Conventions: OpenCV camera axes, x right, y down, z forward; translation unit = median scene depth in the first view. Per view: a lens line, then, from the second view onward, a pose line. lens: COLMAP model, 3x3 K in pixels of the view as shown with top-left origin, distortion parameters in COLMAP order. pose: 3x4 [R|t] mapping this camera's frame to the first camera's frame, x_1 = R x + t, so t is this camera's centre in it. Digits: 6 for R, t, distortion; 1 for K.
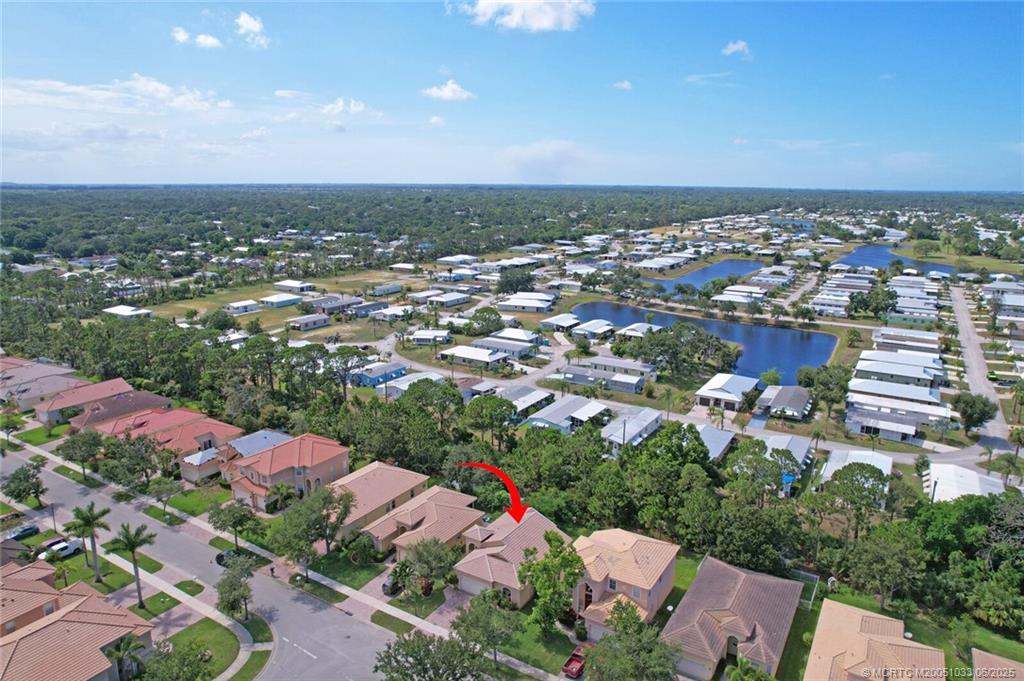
lens RADIAL K [[665.6, 0, 506.4], [0, 665.6, 342.5], [0, 0, 1]] dist [-0.068821, 0.053793]
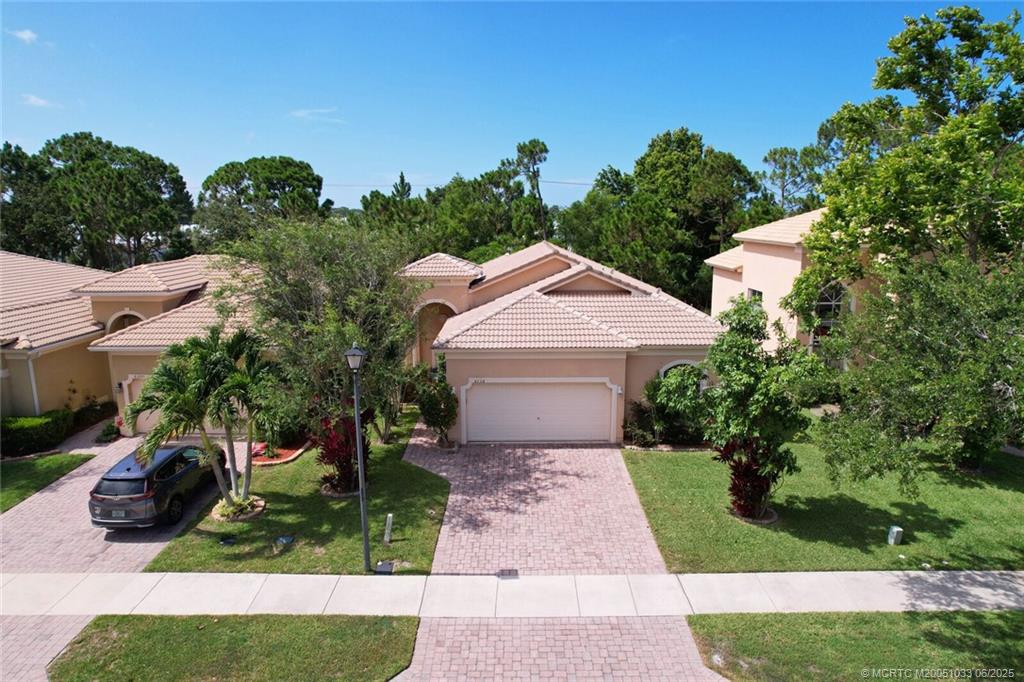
lens RADIAL K [[649.2, 0, 505.7], [0, 649.2, 342.1], [0, 0, 1]] dist [-0.068204, 0.052668]
pose [[0.849095, -0.106980, 0.517293, -0.089163], [0.129981, 0.991482, -0.008308, 0.173036], [-0.511998, 0.074293, 0.855768, 0.398779]]
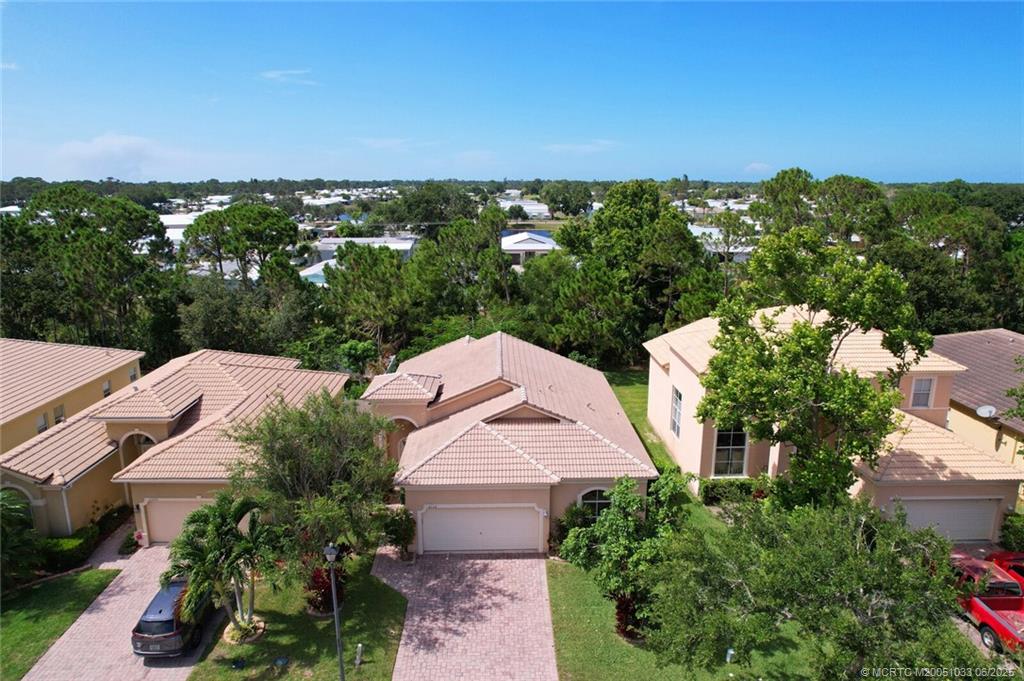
lens RADIAL K [[665.6, 0, 506.4], [0, 665.6, 342.5], [0, 0, 1]] dist [-0.068821, 0.053793]
pose [[0.834549, -0.131955, 0.534899, -0.094282], [0.132302, 0.990484, 0.037927, 0.138143], [-0.534813, 0.039116, 0.844065, 0.365787]]
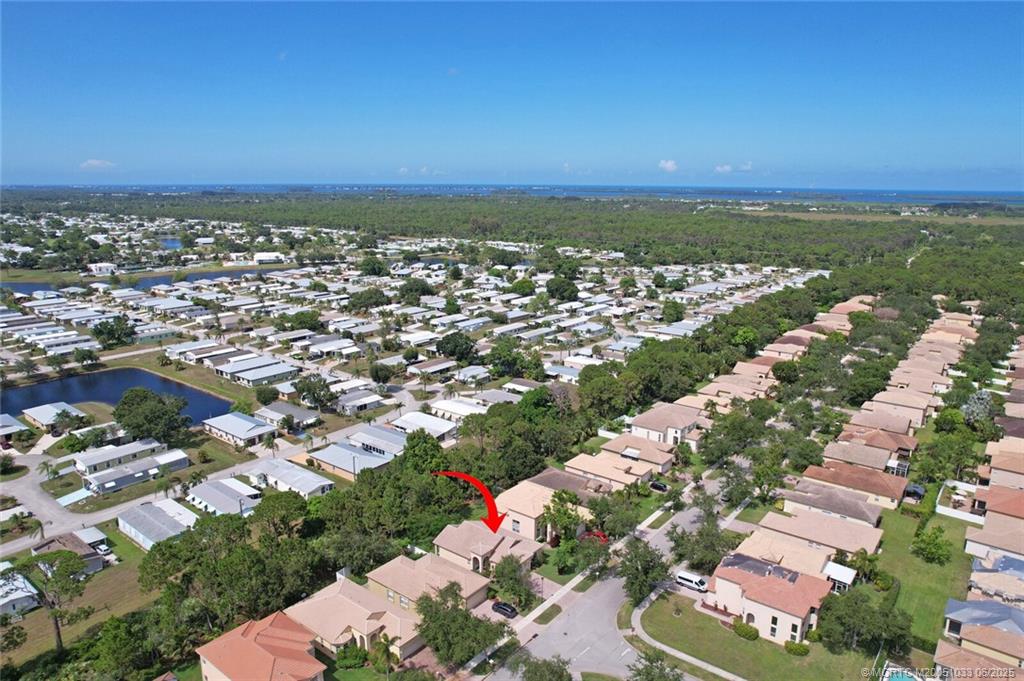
lens RADIAL K [[693.2, 0, 508.7], [0, 693.2, 360.4], [0, 0, 1]] dist [-0.076934, 0.063017]
pose [[0.098036, -0.255942, 0.961708, -0.646667], [0.225940, 0.946853, 0.228956, -0.182757], [-0.969196, 0.194842, 0.150654, 0.363330]]
